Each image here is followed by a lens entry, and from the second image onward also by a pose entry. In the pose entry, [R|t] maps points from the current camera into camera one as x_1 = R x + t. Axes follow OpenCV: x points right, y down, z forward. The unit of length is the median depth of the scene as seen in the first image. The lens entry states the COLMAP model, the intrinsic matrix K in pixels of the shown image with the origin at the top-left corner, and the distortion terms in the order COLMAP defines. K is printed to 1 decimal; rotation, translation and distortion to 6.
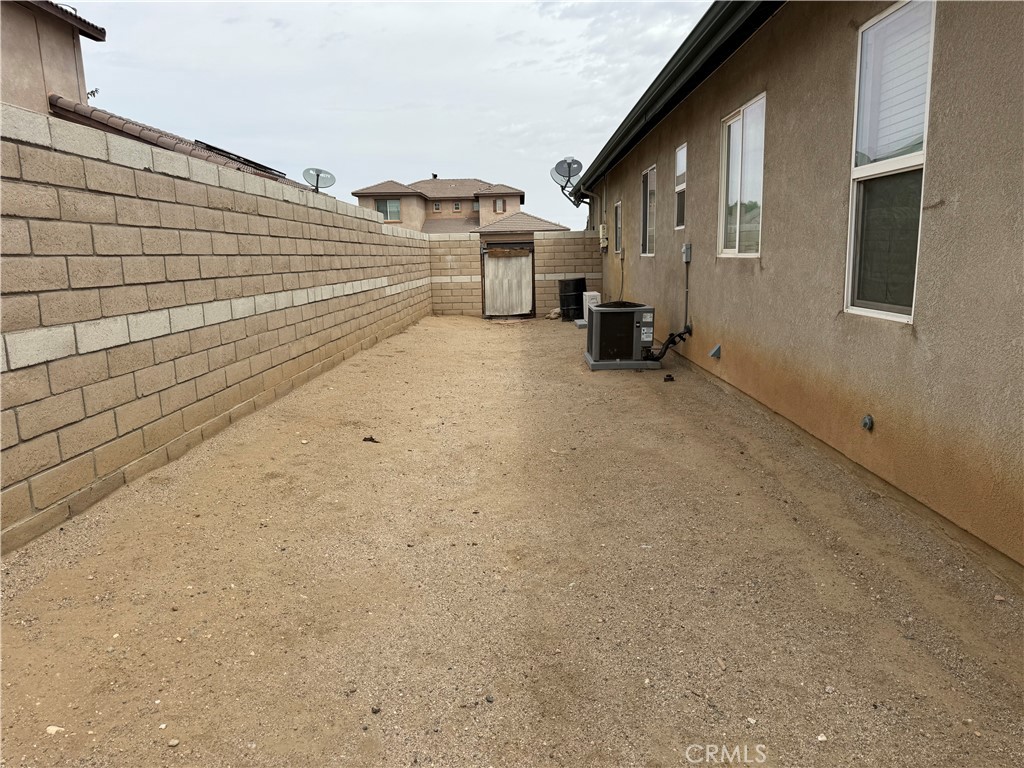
lens RADIAL K [[718.2, 0, 513.9], [0, 718.2, 383.7], [0, 0, 1]] dist [0.004821, -0.000523]
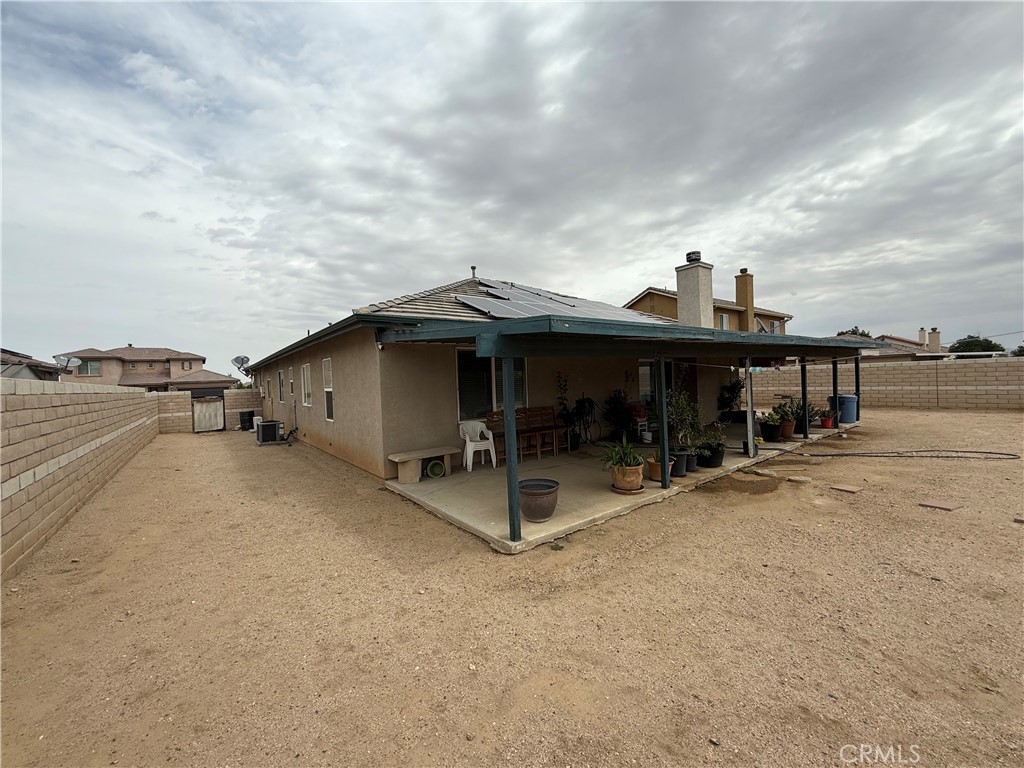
lens RADIAL K [[410.4, 0, 520.8], [0, 410.4, 384.4], [0, 0, 1]] dist [-0.001517, 0.000476]
pose [[0.777159, -0.014133, 0.629146, -0.050488], [0.129675, 0.981889, -0.138125, 0.050041], [-0.615799, 0.188930, 0.764917, -0.449241]]
